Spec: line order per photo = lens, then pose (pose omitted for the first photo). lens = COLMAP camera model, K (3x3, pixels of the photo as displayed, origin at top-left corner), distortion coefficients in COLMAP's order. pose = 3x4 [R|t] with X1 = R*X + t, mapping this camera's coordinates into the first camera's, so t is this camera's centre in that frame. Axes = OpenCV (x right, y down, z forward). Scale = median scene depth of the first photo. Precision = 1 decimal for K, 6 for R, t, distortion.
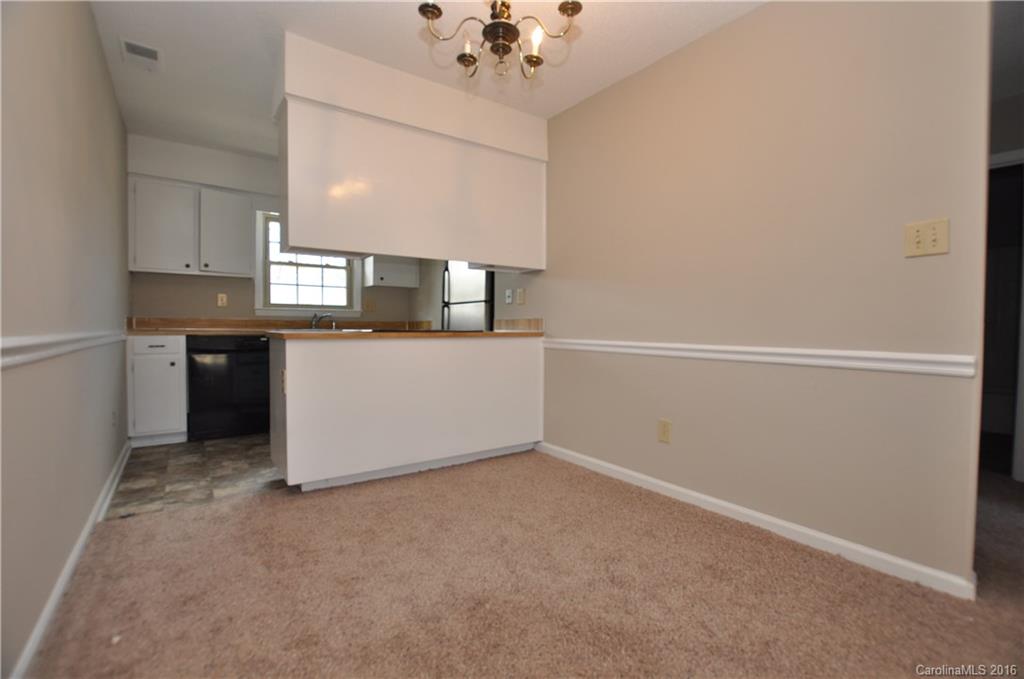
lens RADIAL K [[455.7, 0, 511.7], [0, 455.7, 339.6], [0, 0, 1]] dist [0.000634, -0.000299]
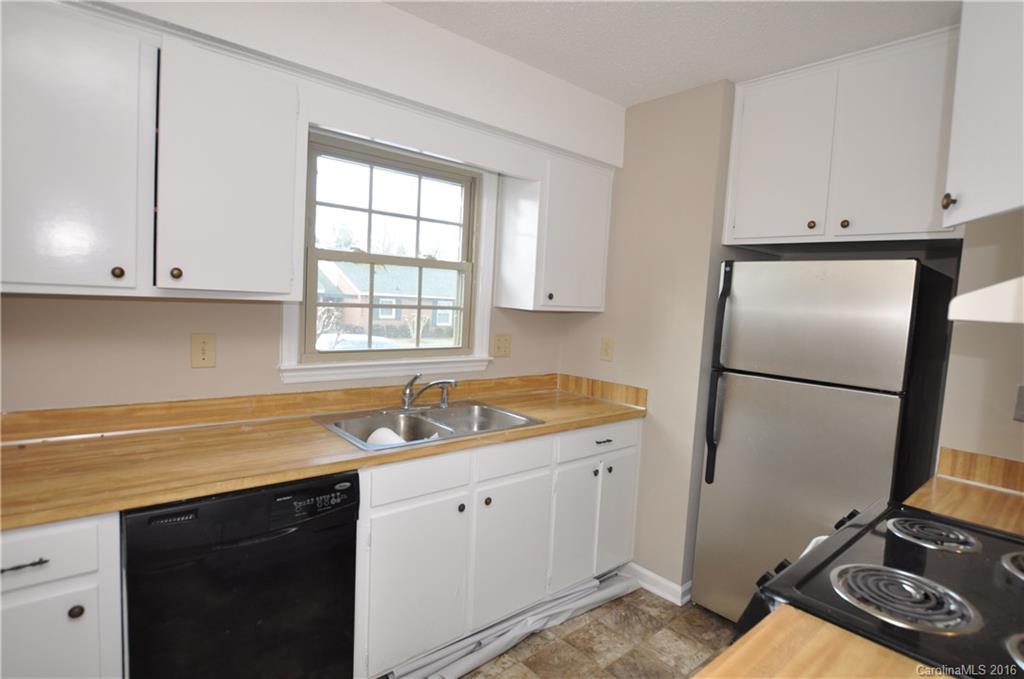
lens RADIAL K [[523.6, 0, 511.9], [0, 523.6, 338.0], [0, 0, 1]] dist [0.001568, 0.000394]
pose [[0.996264, 0.028556, 0.081500, -0.367050], [-0.032195, 0.998526, 0.043694, -0.114073], [-0.080132, -0.046155, 0.995715, 0.478757]]
